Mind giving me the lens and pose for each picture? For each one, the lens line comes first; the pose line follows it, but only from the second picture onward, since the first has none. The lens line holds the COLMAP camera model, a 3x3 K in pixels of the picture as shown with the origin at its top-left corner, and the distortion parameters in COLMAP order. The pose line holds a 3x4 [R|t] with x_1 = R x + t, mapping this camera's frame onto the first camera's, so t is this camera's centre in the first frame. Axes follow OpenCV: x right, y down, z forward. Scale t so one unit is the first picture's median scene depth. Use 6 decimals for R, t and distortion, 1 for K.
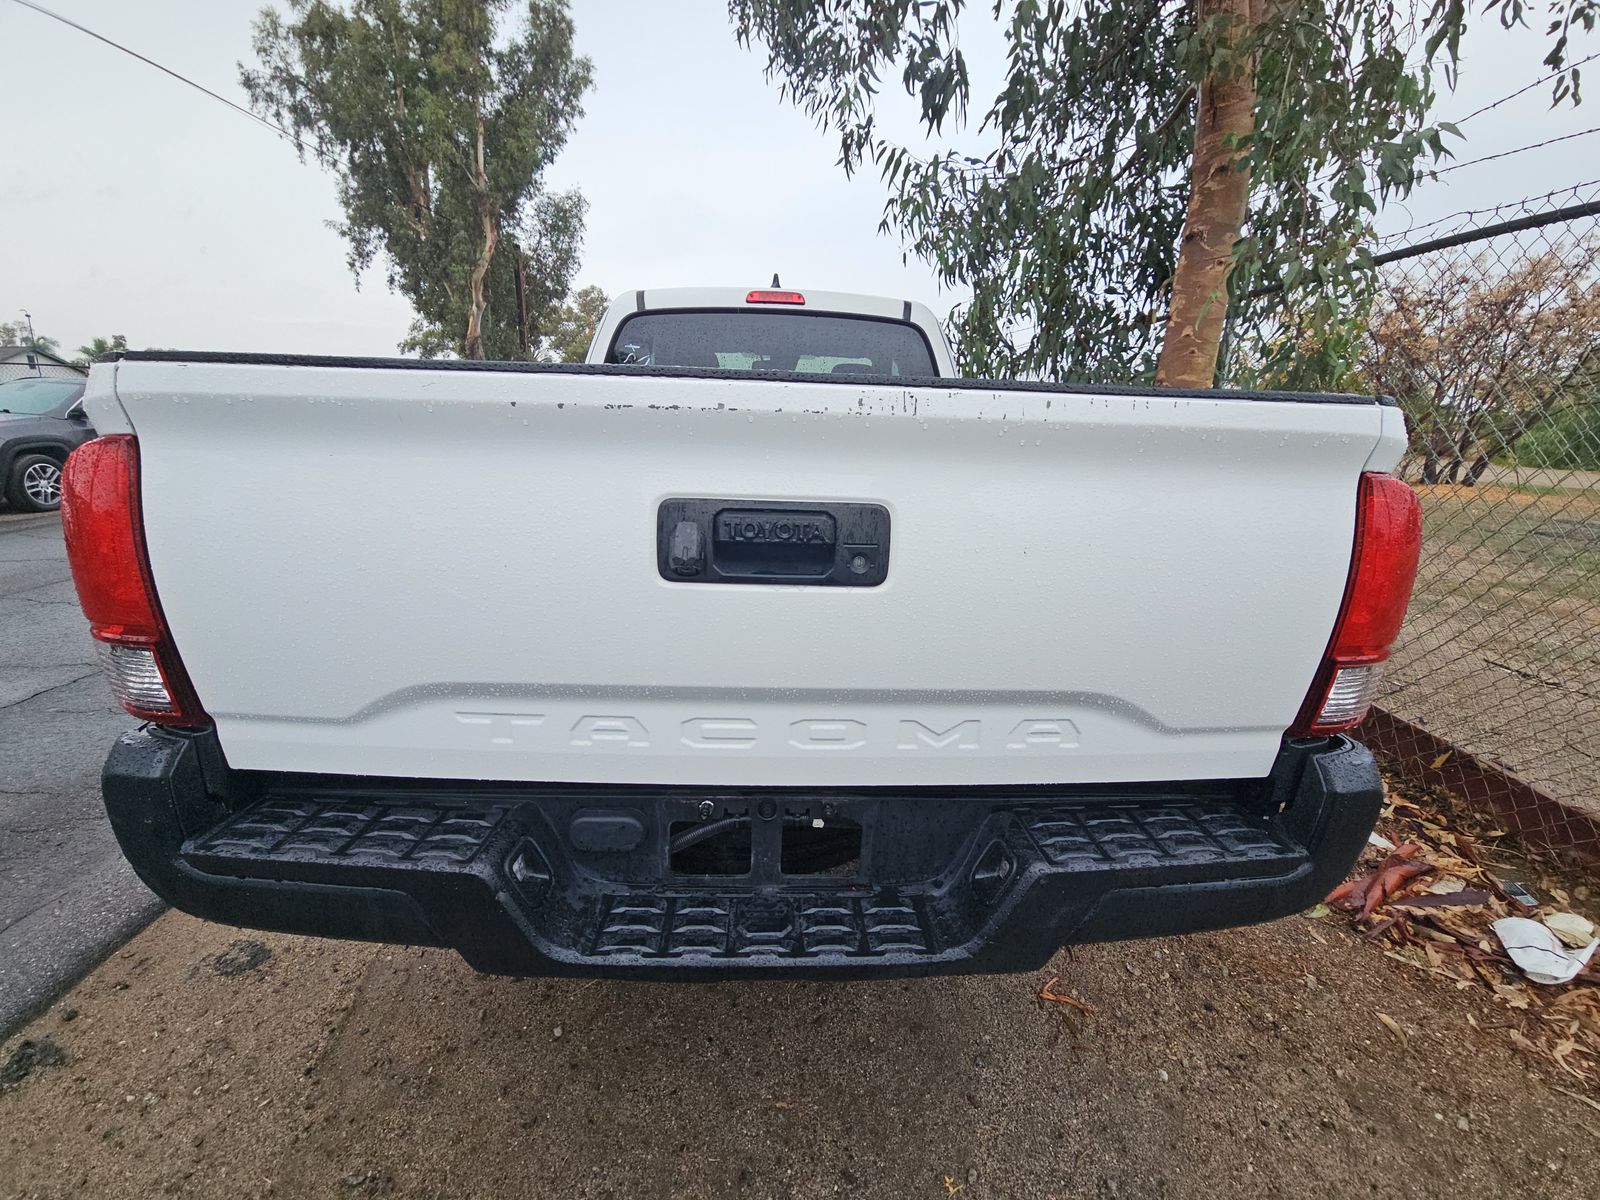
lens RADIAL K [[657.2, 0, 802.8], [0, 657.2, 599.0], [0, 0, 1]] dist [0.003443, -0.007006]
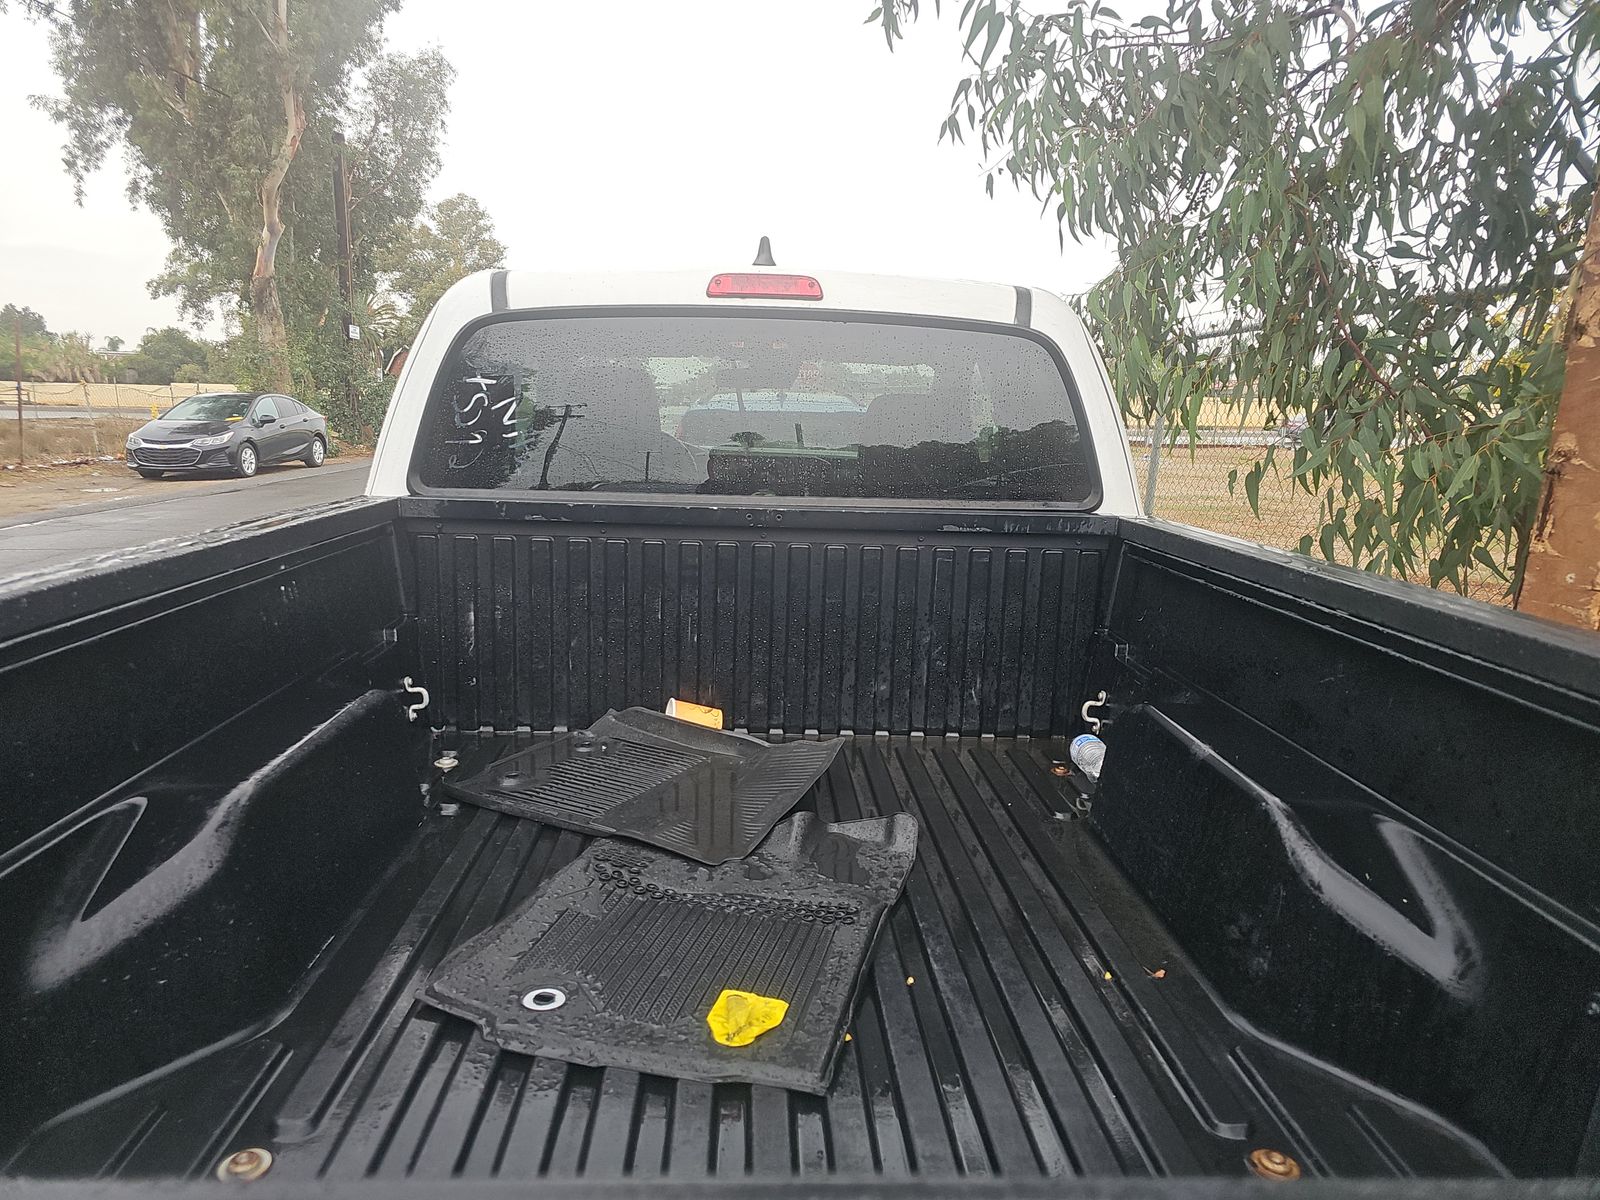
lens RADIAL K [[1061.8, 0, 785.9], [0, 1061.8, 583.0], [0, 0, 1]] dist [0.044192, -0.025247]
pose [[0.999967, -0.004443, -0.006739, -0.002220], [0.003800, 0.995690, -0.092668, -0.016639], [0.007122, 0.092640, 0.995674, 0.021820]]
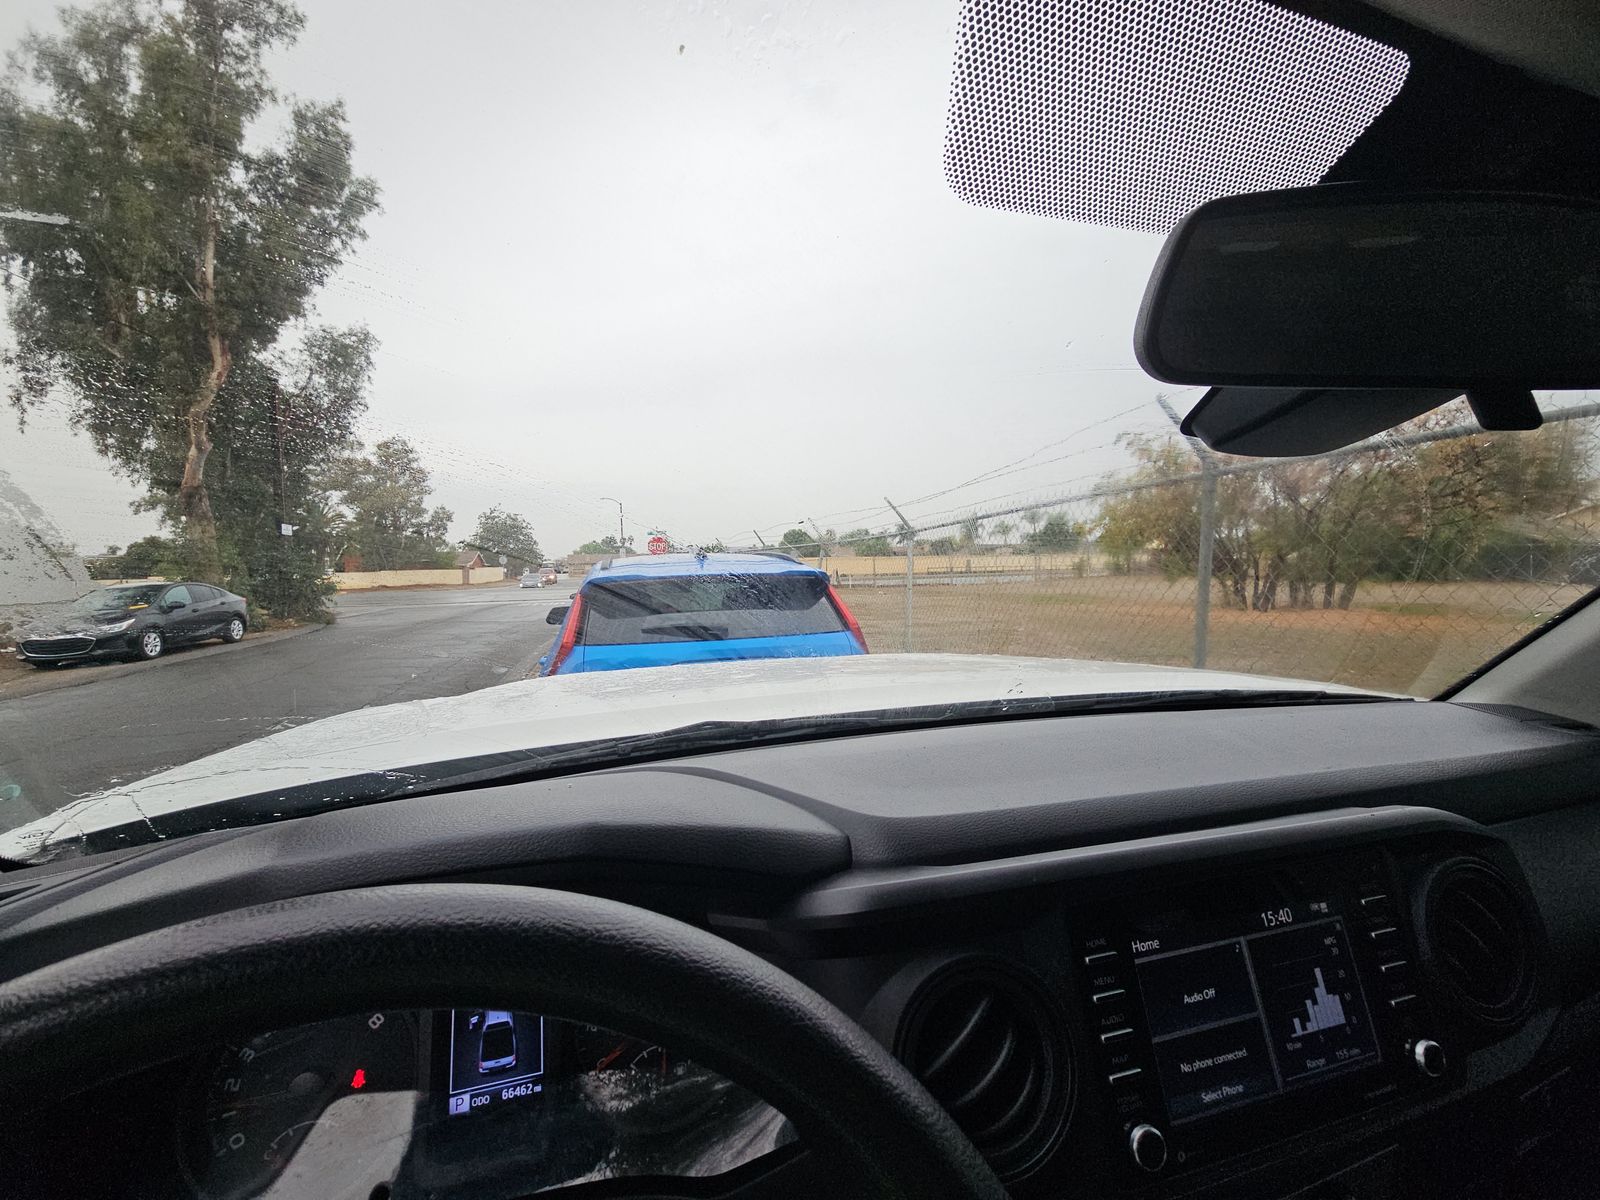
lens RADIAL K [[657.2, 0, 809.8], [0, 657.2, 601.1], [0, 0, 1]] dist [0.003443, -0.007006]
pose [[0.966109, -0.060200, 0.251017, -0.021419], [0.110473, 0.975298, -0.191284, -0.054902], [-0.233301, 0.212532, 0.948894, 0.164450]]
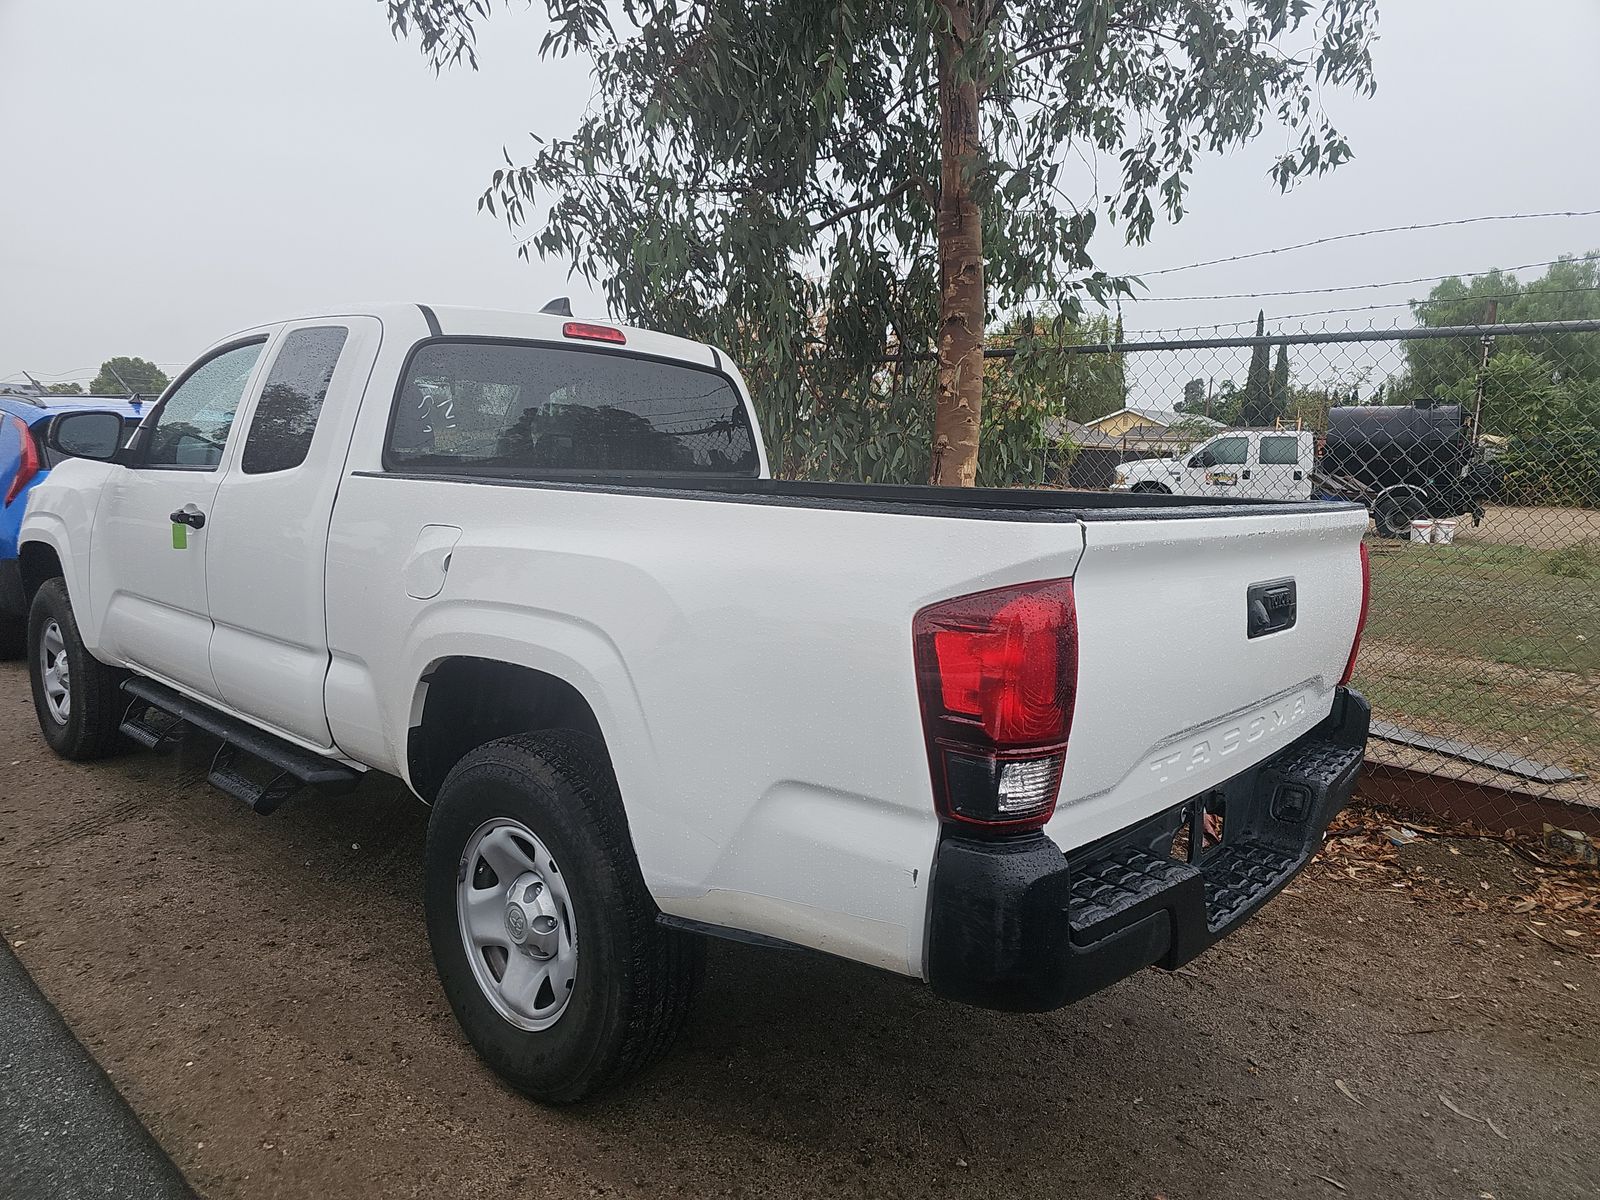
lens RADIAL K [[1061.8, 0, 800.5], [0, 1061.8, 594.5], [0, 0, 1]] dist [0.044192, -0.025247]
pose [[0.695260, -0.098374, 0.711995, -0.087896], [0.171697, 0.984642, -0.031617, -0.007480], [-0.697950, 0.144229, 0.701473, -0.001990]]
